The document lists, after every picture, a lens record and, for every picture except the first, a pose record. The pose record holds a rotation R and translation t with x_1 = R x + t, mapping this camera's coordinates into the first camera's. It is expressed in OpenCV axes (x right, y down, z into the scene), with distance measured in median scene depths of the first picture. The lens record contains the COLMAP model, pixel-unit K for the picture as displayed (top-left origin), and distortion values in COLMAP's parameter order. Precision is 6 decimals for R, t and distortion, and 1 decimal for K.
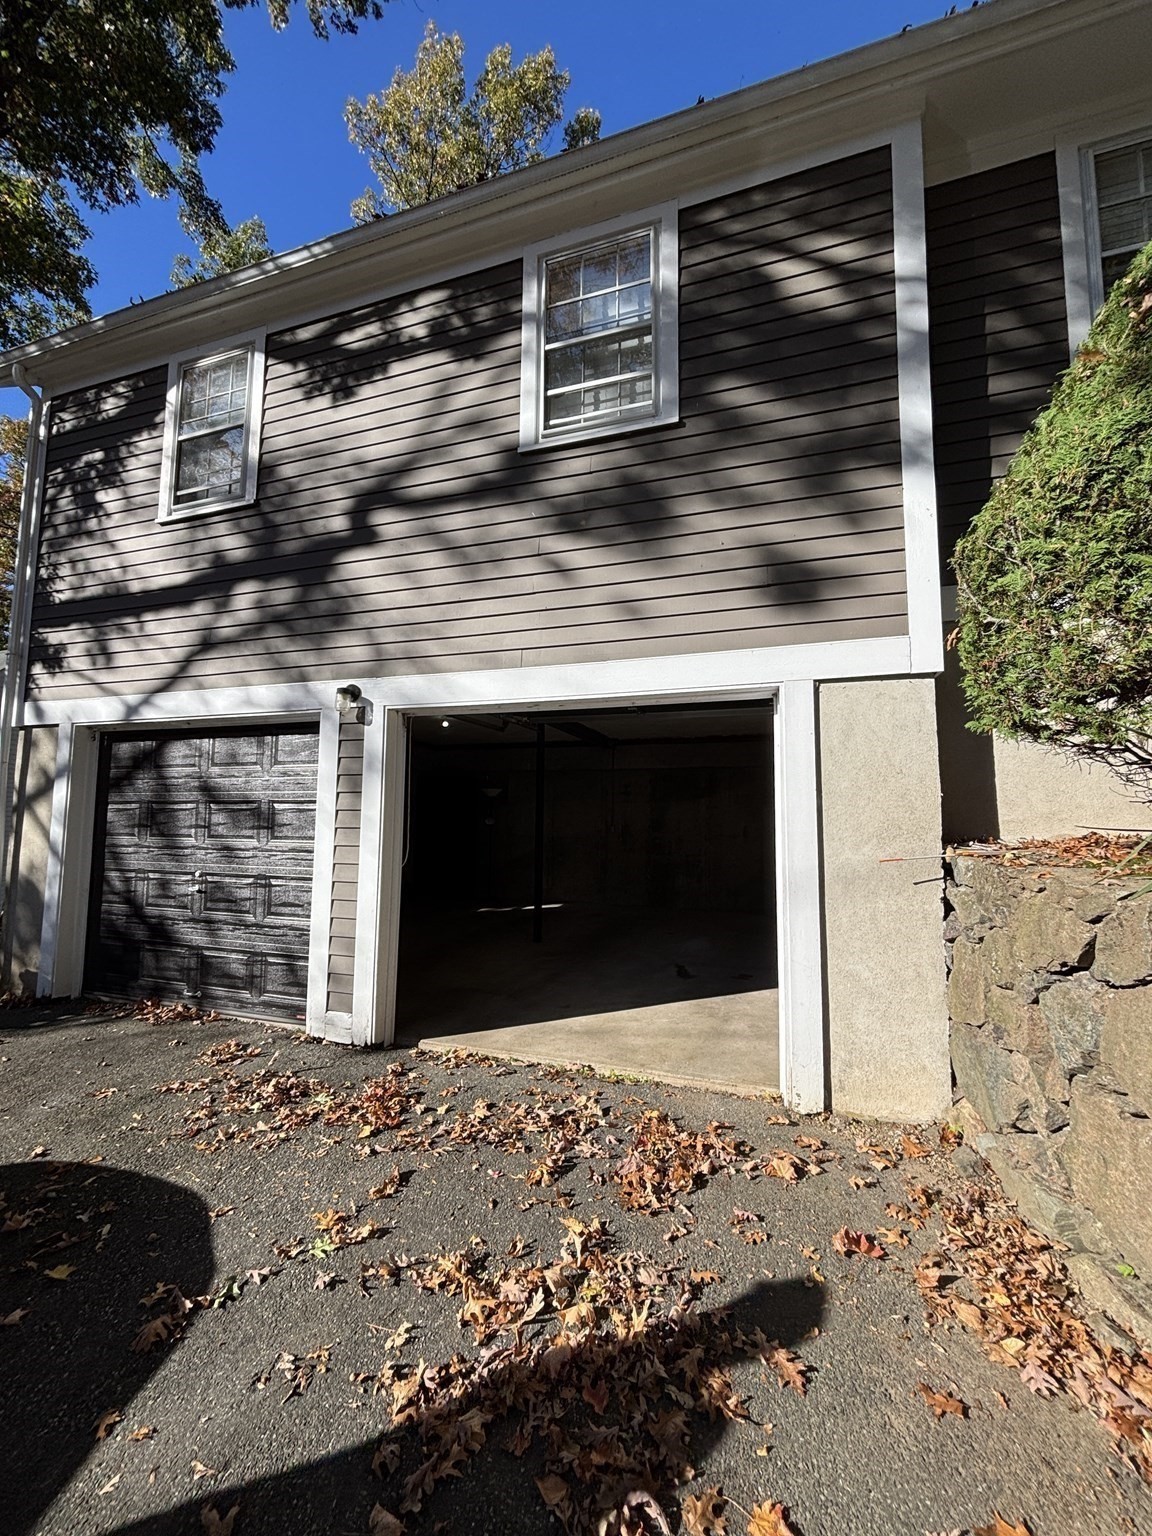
lens RADIAL K [[617.6, 0, 574.4], [0, 617.6, 767.5], [0, 0, 1]] dist [-0.000495, -0.000722]
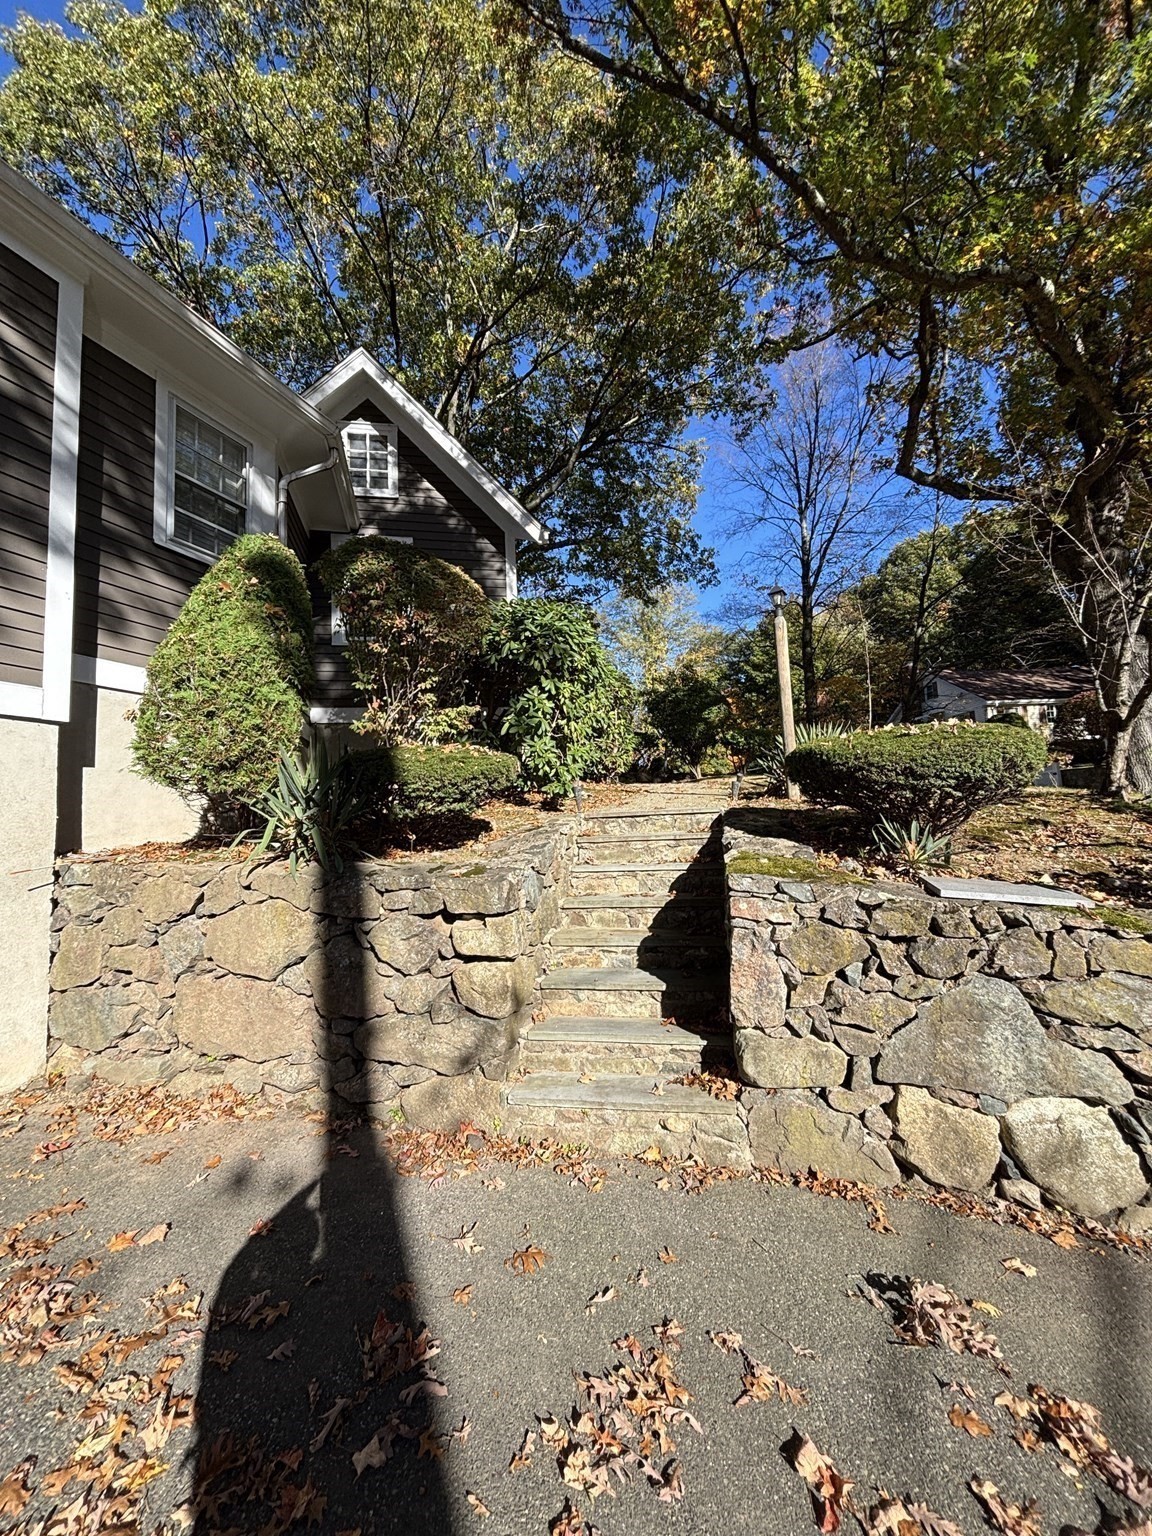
lens RADIAL K [[617.6, 0, 574.9], [0, 617.6, 766.6], [0, 0, 1]] dist [-0.000495, -0.000722]
pose [[0.059894, 0.077317, 0.995206, -0.599886], [-0.042306, 0.996297, -0.074855, -0.010042], [-0.997308, -0.037620, 0.062944, -0.139911]]
